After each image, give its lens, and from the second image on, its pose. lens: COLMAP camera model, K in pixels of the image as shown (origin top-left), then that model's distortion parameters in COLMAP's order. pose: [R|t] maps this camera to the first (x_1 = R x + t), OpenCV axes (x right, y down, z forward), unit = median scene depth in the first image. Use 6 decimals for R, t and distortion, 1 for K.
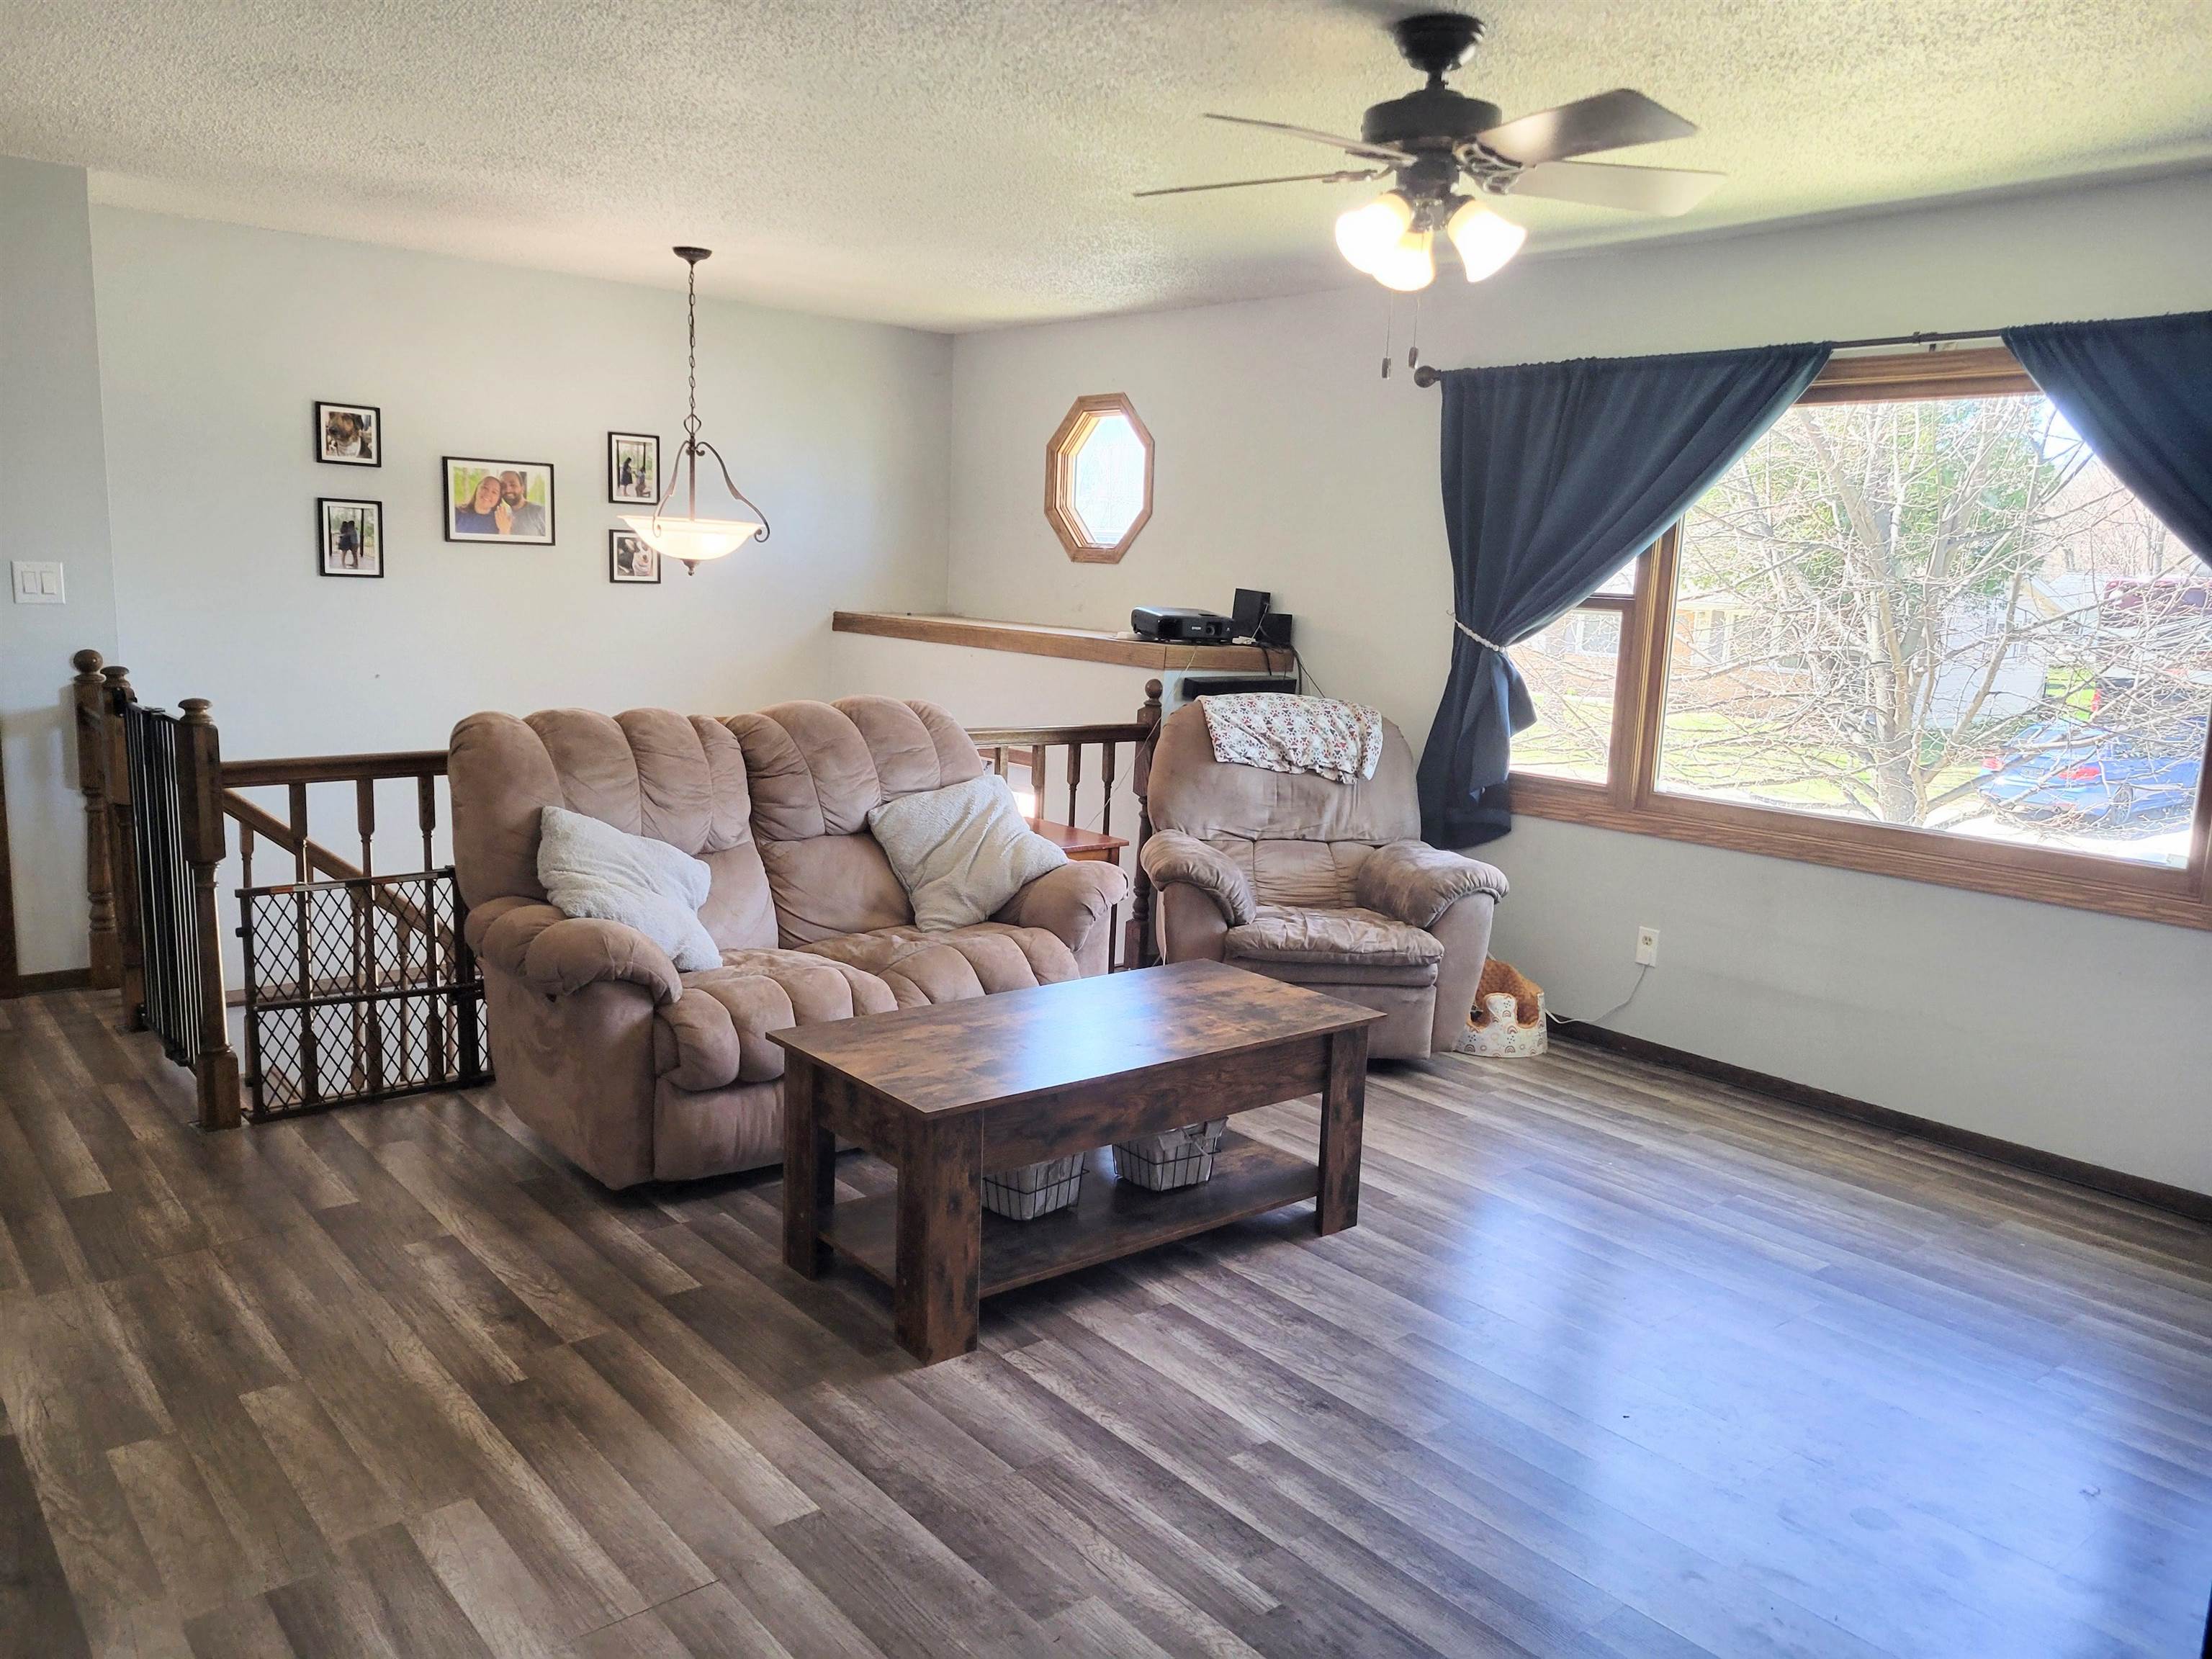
lens RADIAL K [[1653.8, 0, 1098.9], [0, 1653.8, 832.1], [0, 0, 1]] dist [0.056960, -0.039647]
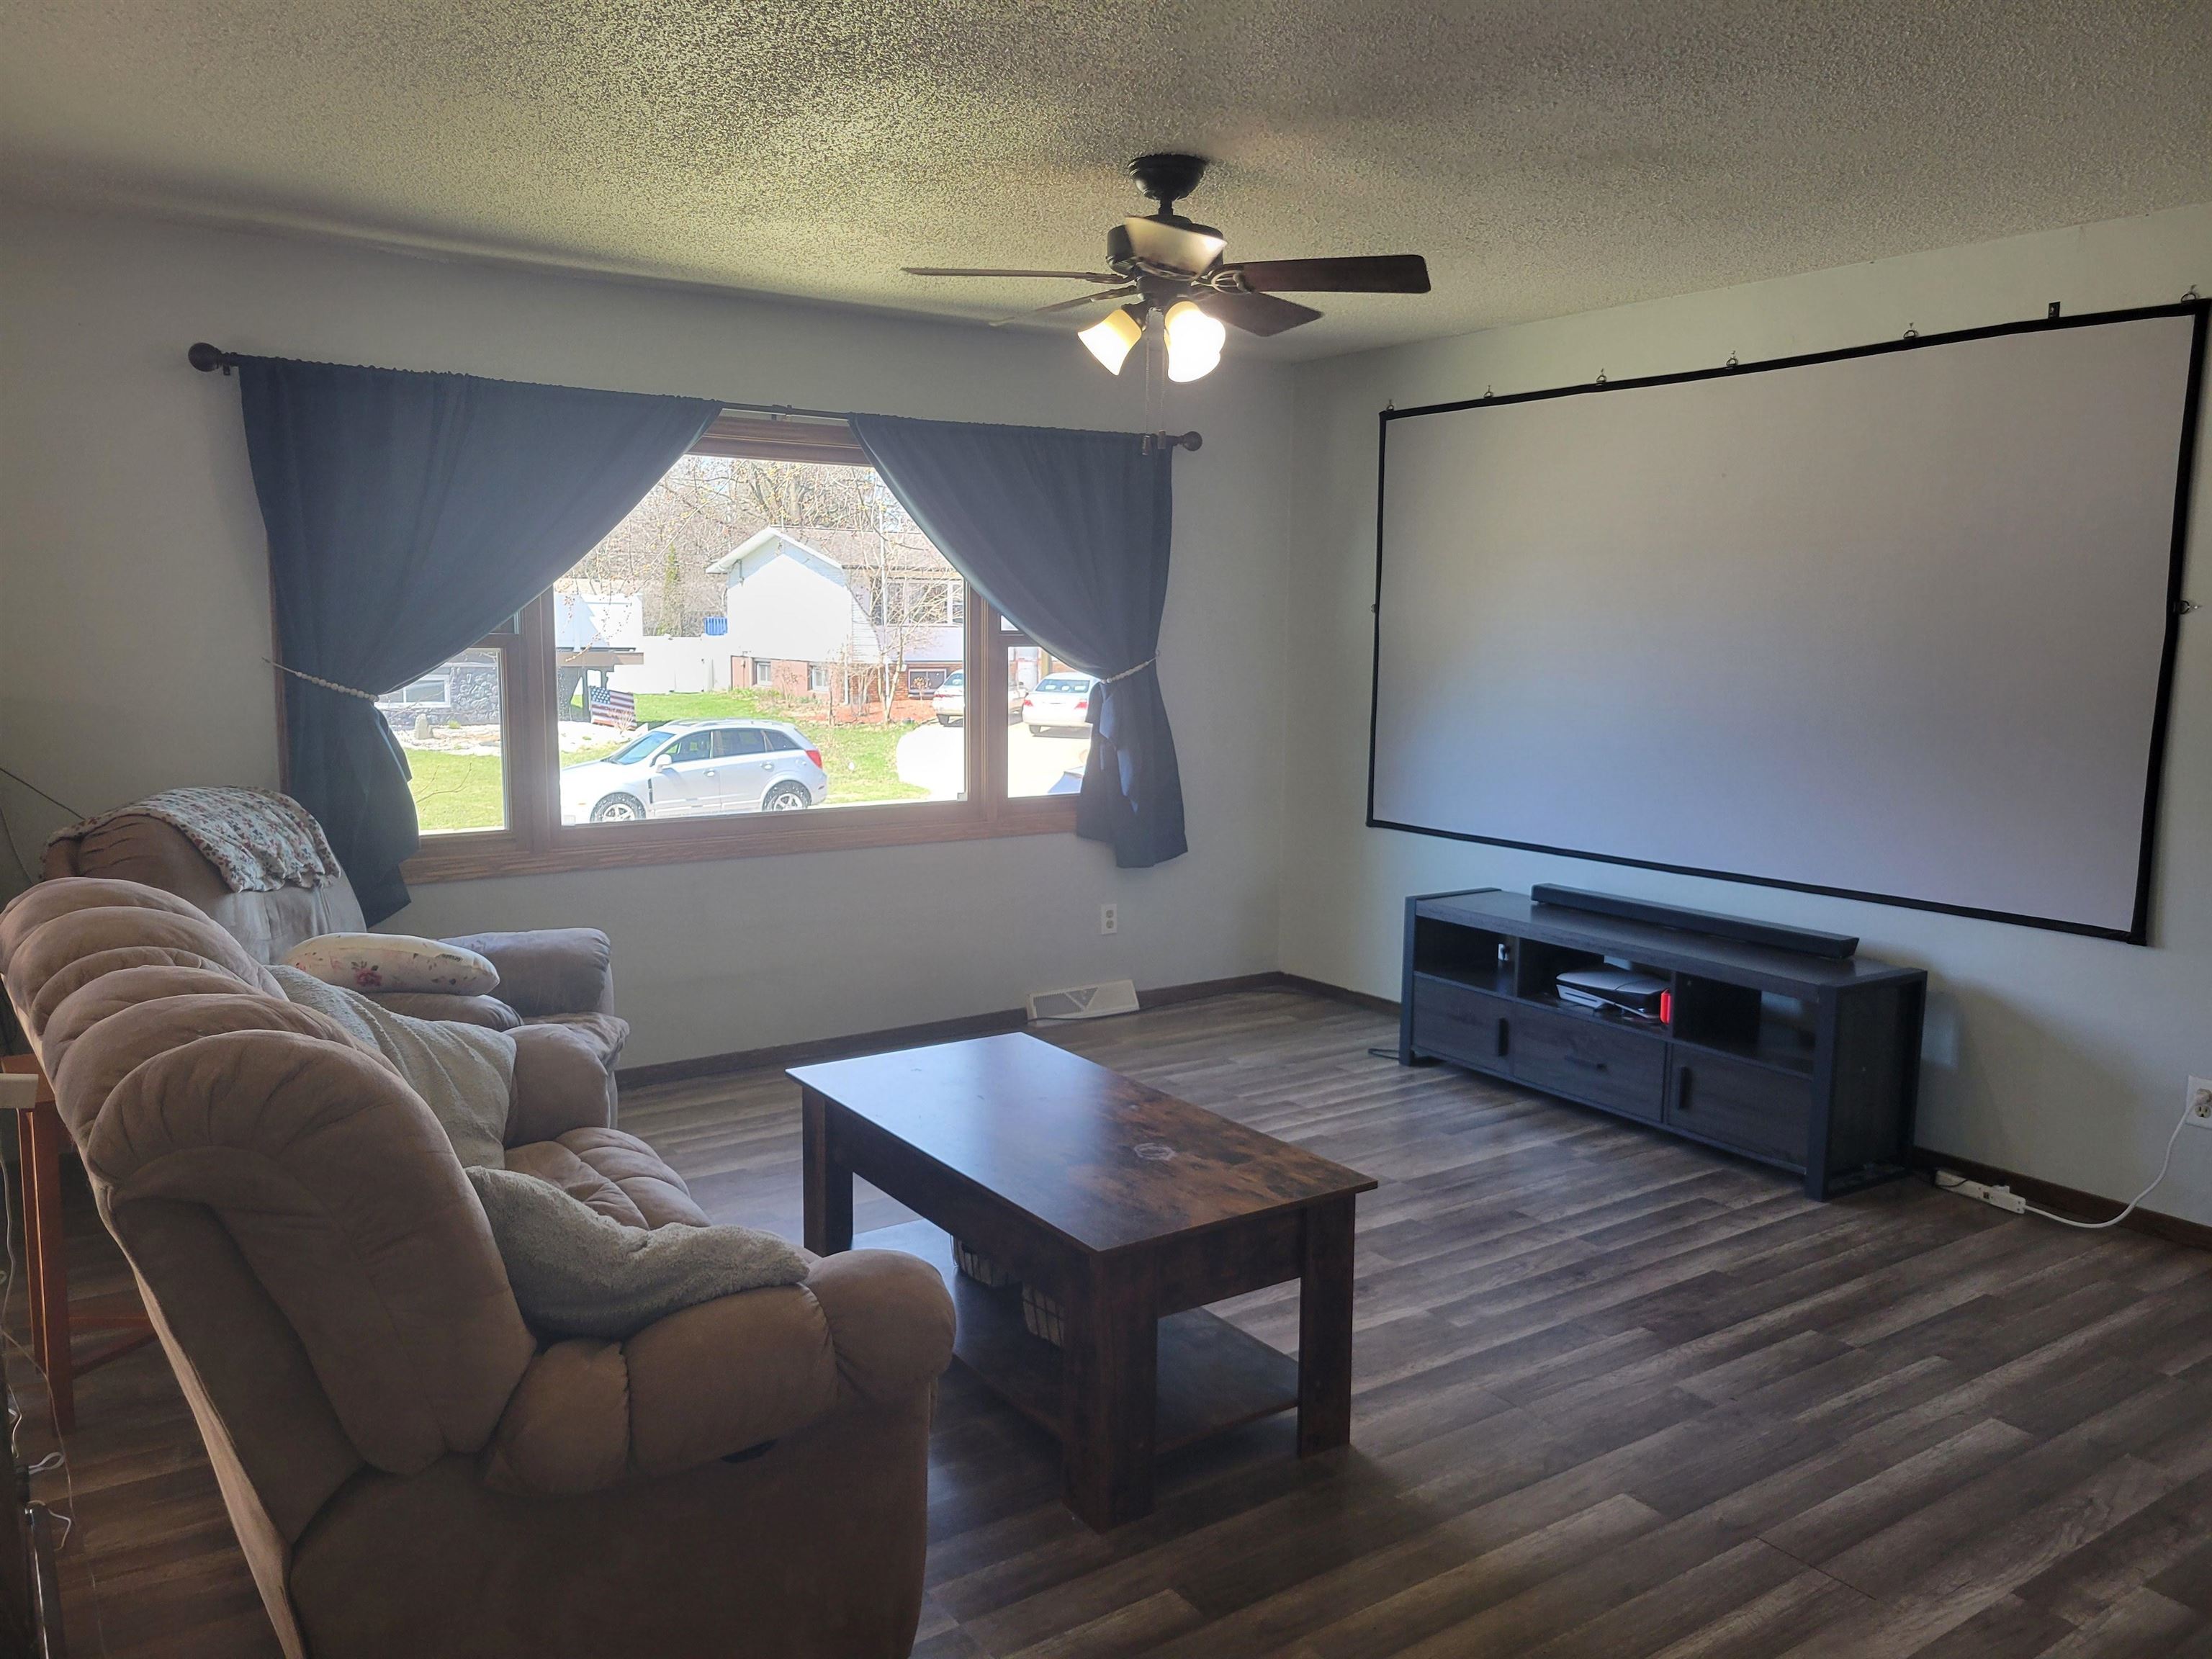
lens RADIAL K [[1653.8, 0, 1105.0], [0, 1653.8, 826.7], [0, 0, 1]] dist [0.056960, -0.039647]
pose [[0.083618, -0.167427, 0.982332, -1.042931], [0.157209, 0.975656, 0.152908, -0.214733], [-0.984019, 0.141645, 0.107904, 0.995237]]
